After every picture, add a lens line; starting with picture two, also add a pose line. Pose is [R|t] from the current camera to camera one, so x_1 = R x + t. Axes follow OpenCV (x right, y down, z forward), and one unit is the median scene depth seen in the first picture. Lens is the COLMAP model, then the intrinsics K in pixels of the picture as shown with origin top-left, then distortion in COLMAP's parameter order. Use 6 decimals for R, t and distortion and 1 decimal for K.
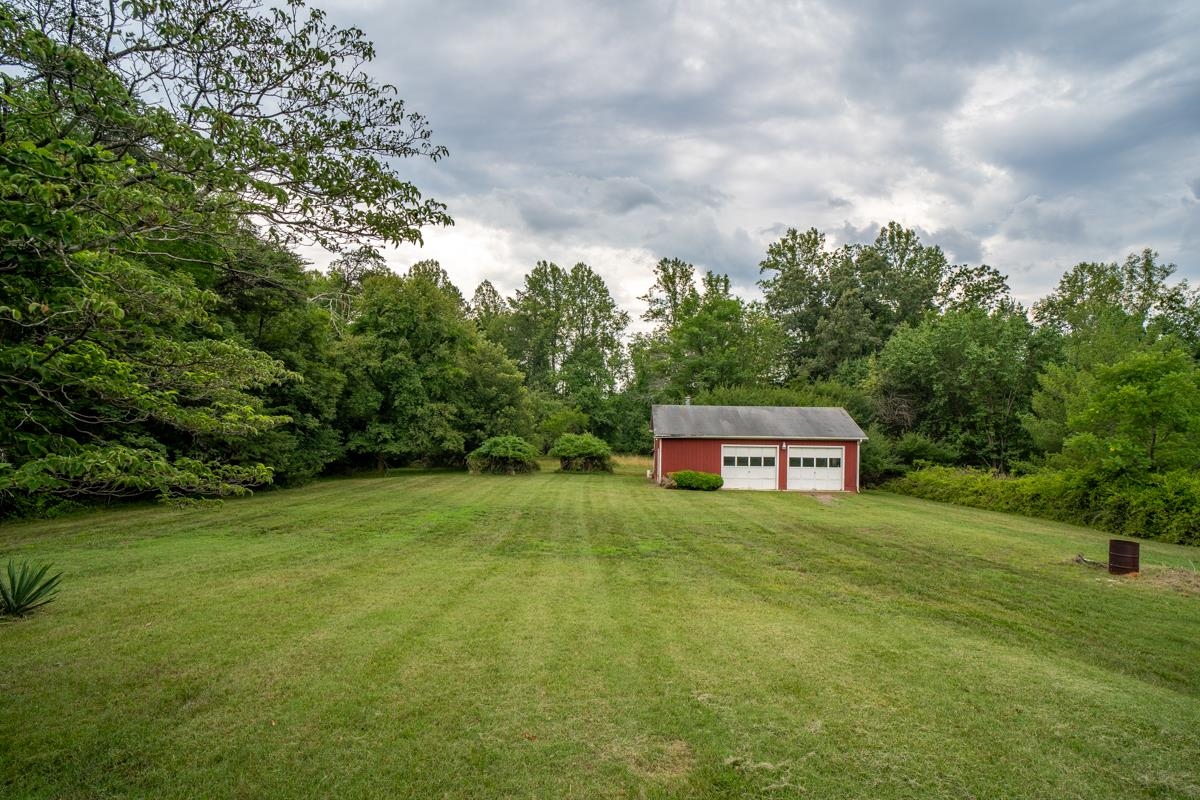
lens RADIAL K [[633.4, 0, 600.0], [0, 633.4, 400.0], [0, 0, 1]] dist [-0.052638, 0.030967]
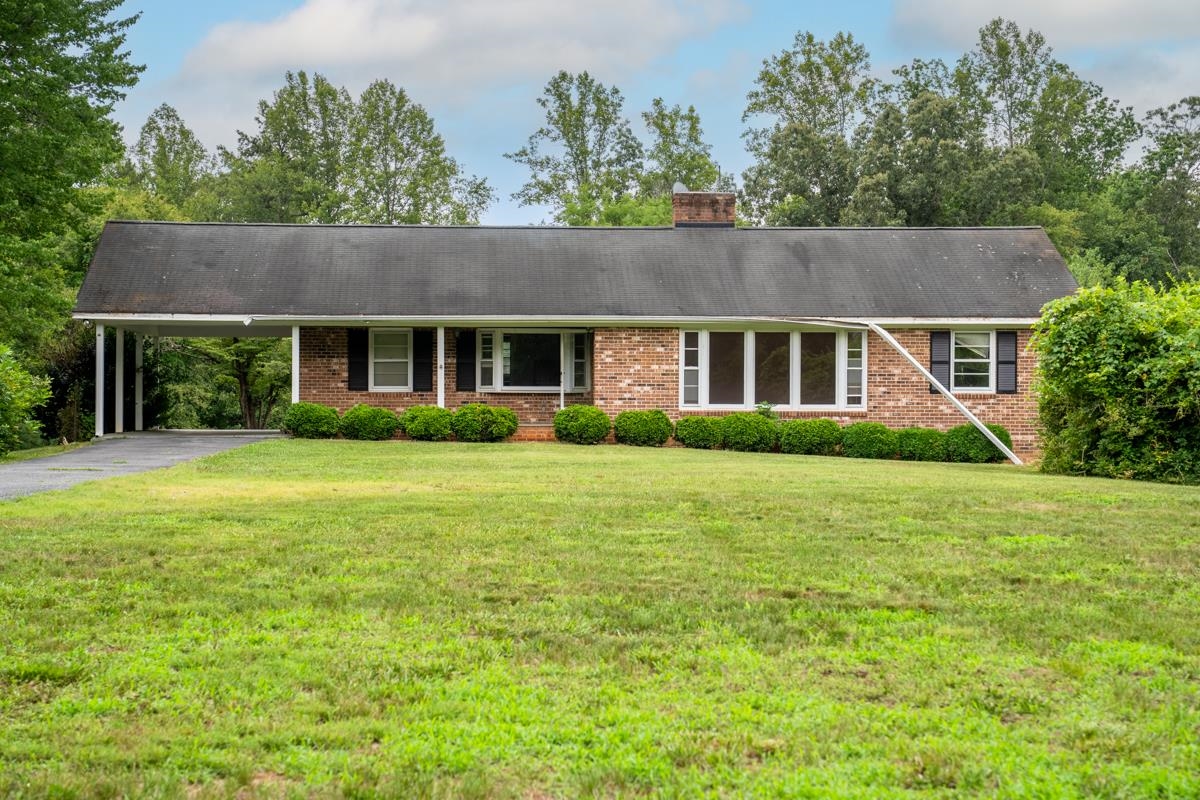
lens RADIAL K [[2370.8, 0, 574.6], [0, 2370.8, 401.3], [0, 0, 1]] dist [0.531310, -0.303193]
pose [[0.997876, -0.009446, 0.064449, -0.005450], [0.008517, 0.999856, 0.014667, -0.004977], [-0.064578, -0.014087, 0.997813, -0.792278]]
